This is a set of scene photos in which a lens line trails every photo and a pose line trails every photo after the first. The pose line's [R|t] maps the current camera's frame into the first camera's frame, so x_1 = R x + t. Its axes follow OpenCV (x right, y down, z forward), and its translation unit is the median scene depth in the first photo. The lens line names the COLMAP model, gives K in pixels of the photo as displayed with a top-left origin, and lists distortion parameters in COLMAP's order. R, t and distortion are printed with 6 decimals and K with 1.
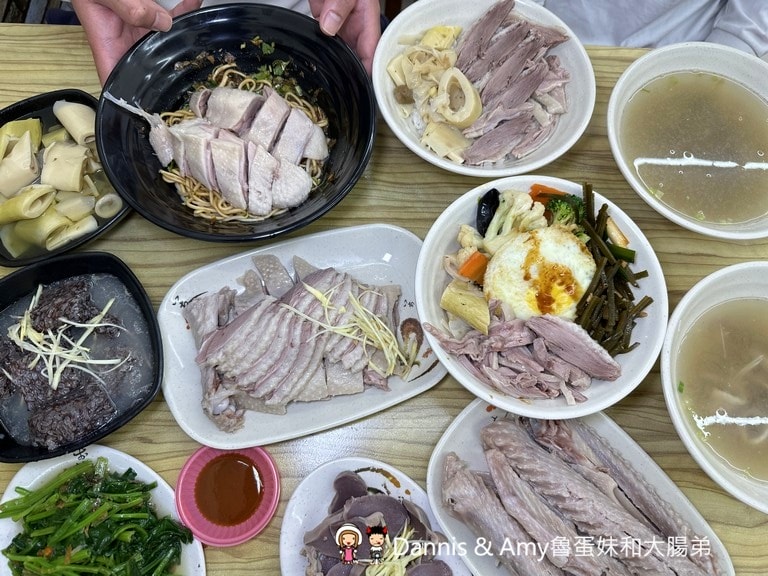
lens RADIAL K [[524.0, 0, 384.0], [0, 524.0, 288.0], [0, 0, 1]] dist [0.068186, -0.112477]
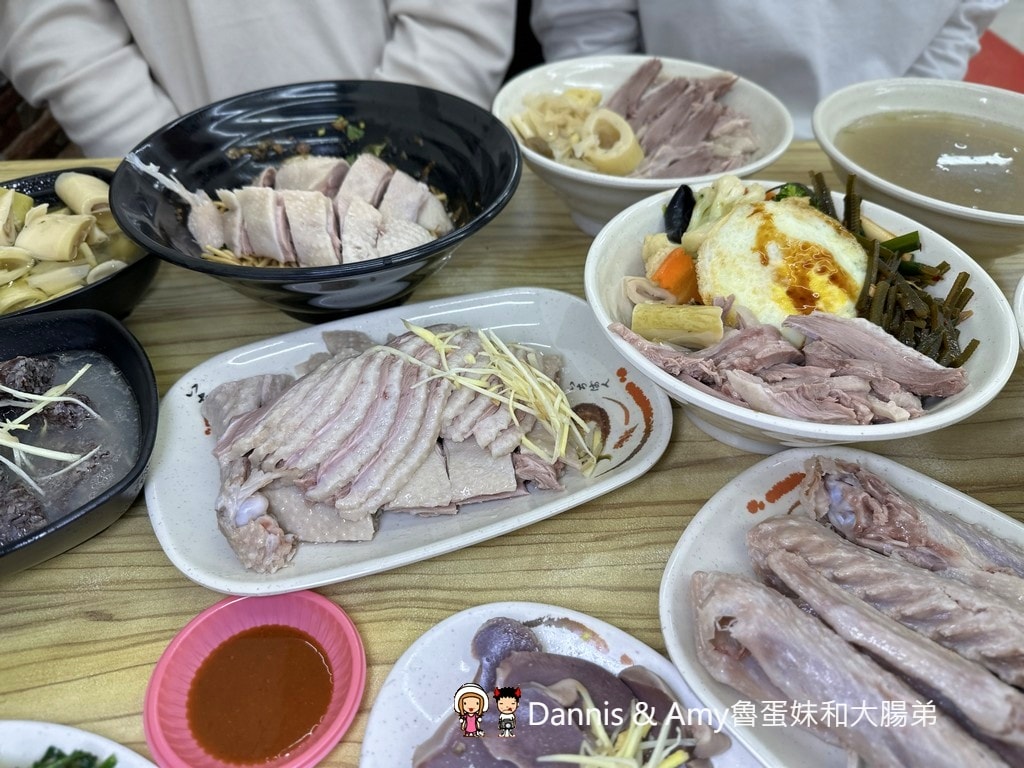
lens RADIAL K [[708.8, 0, 512.0], [0, 708.8, 384.0], [0, 0, 1]] dist [-0.006170, 0.000409]
pose [[0.996948, -0.073413, 0.026568, -0.056294], [0.077524, 0.890603, -0.448125, 0.437898], [0.009236, 0.448817, 0.893576, 0.301014]]
